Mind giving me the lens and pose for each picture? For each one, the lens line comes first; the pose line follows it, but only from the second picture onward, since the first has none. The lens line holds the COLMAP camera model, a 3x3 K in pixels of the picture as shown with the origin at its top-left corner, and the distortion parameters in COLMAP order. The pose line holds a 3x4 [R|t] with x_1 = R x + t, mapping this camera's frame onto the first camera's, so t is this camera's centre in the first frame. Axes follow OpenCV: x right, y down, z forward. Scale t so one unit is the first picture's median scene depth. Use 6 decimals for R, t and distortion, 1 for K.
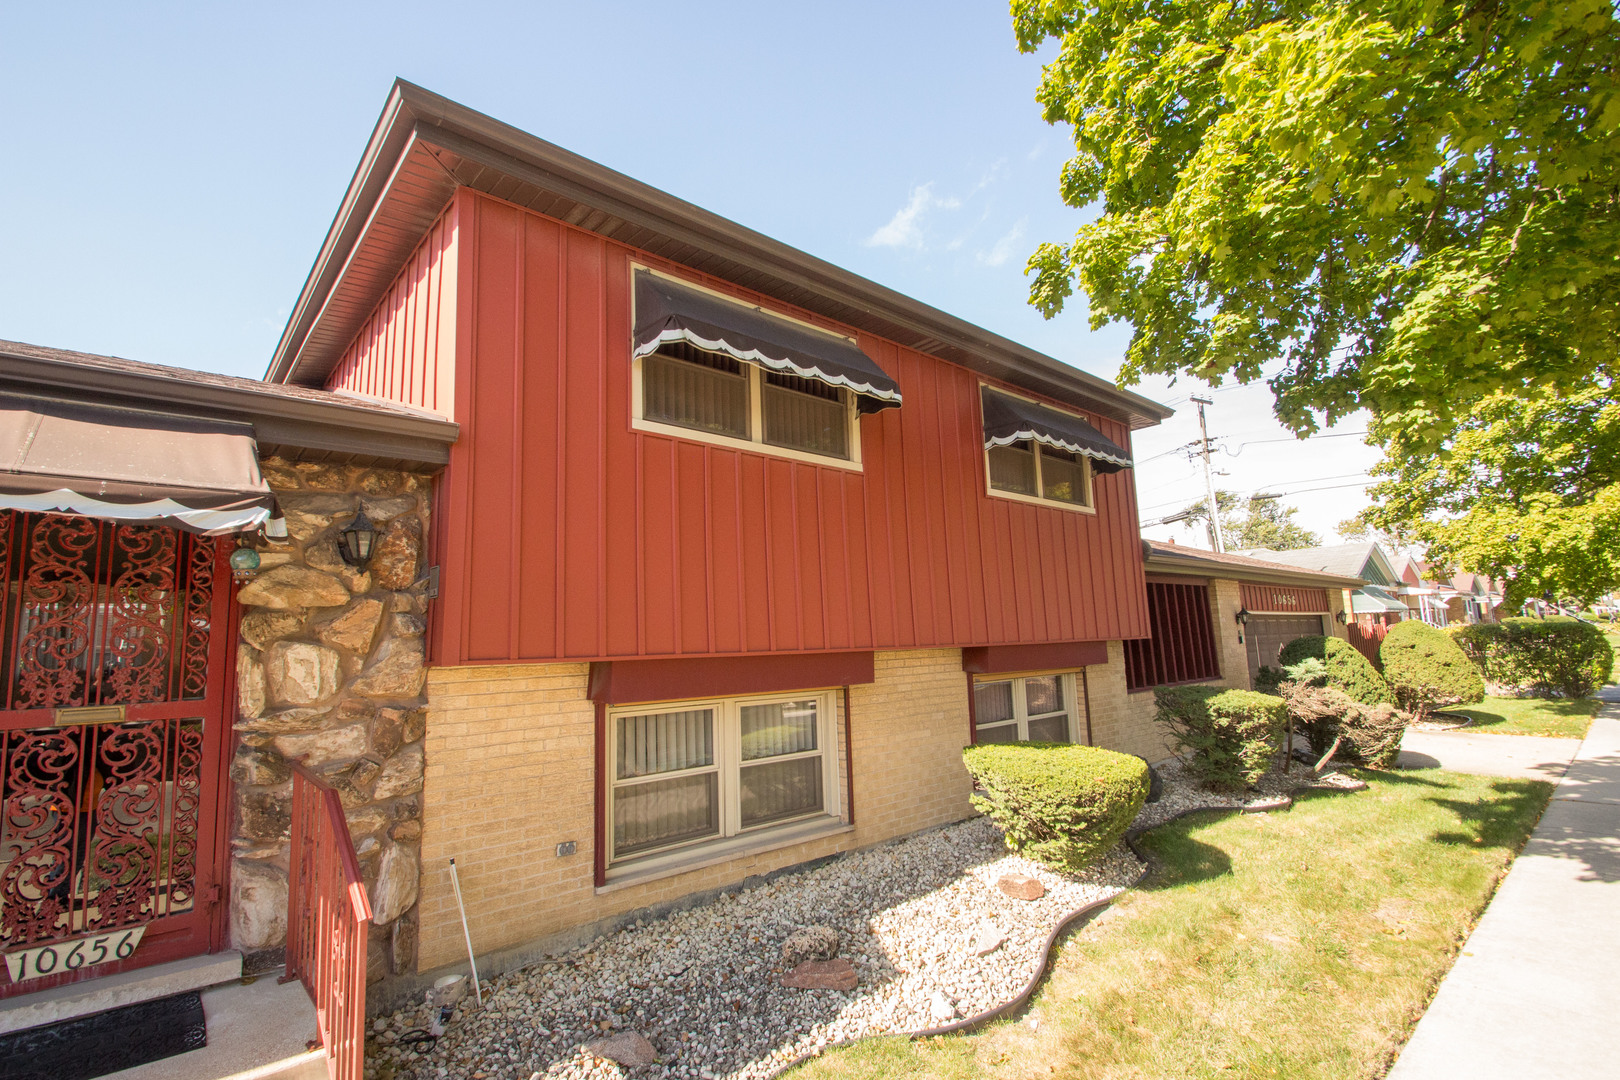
lens RADIAL K [[757.5, 0, 825.7], [0, 757.5, 538.7], [0, 0, 1]] dist [-0.001457, -0.004233]
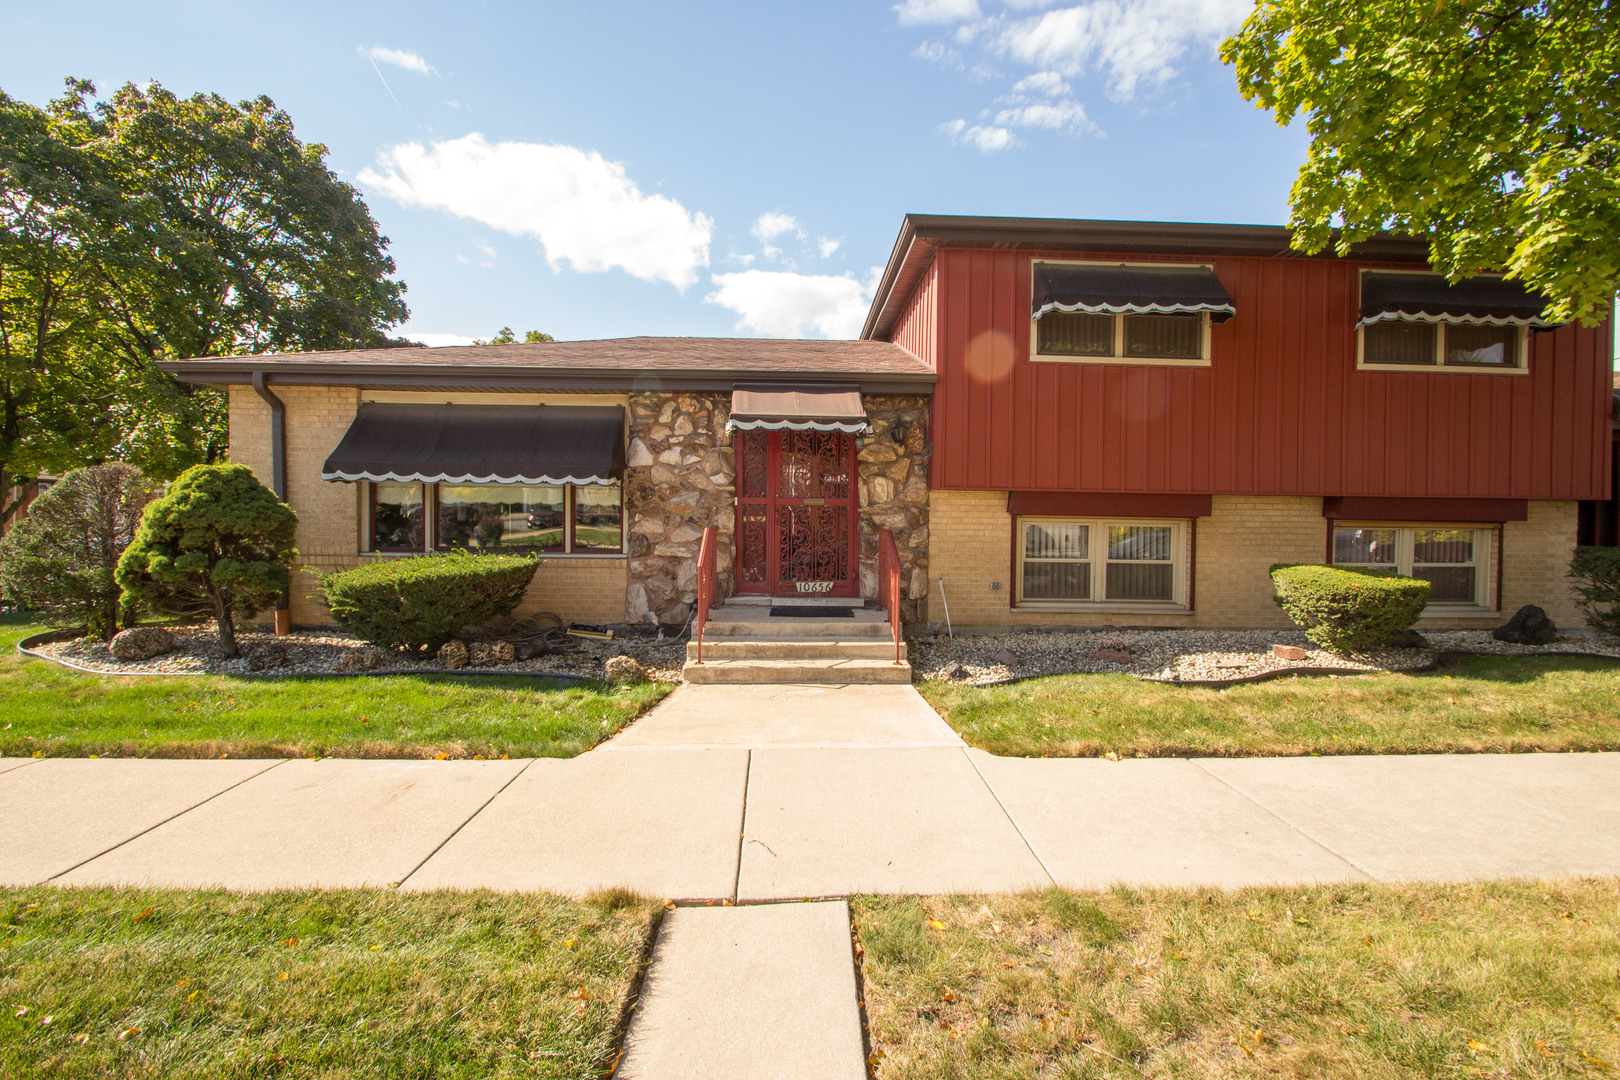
lens RADIAL K [[757.5, 0, 817.3], [0, 757.5, 534.7], [0, 0, 1]] dist [-0.001457, -0.004233]
pose [[0.770626, 0.056938, -0.634739, 0.598584], [0.050440, 0.987427, 0.149813, -0.042479], [0.635288, -0.147466, 0.758065, -0.844738]]
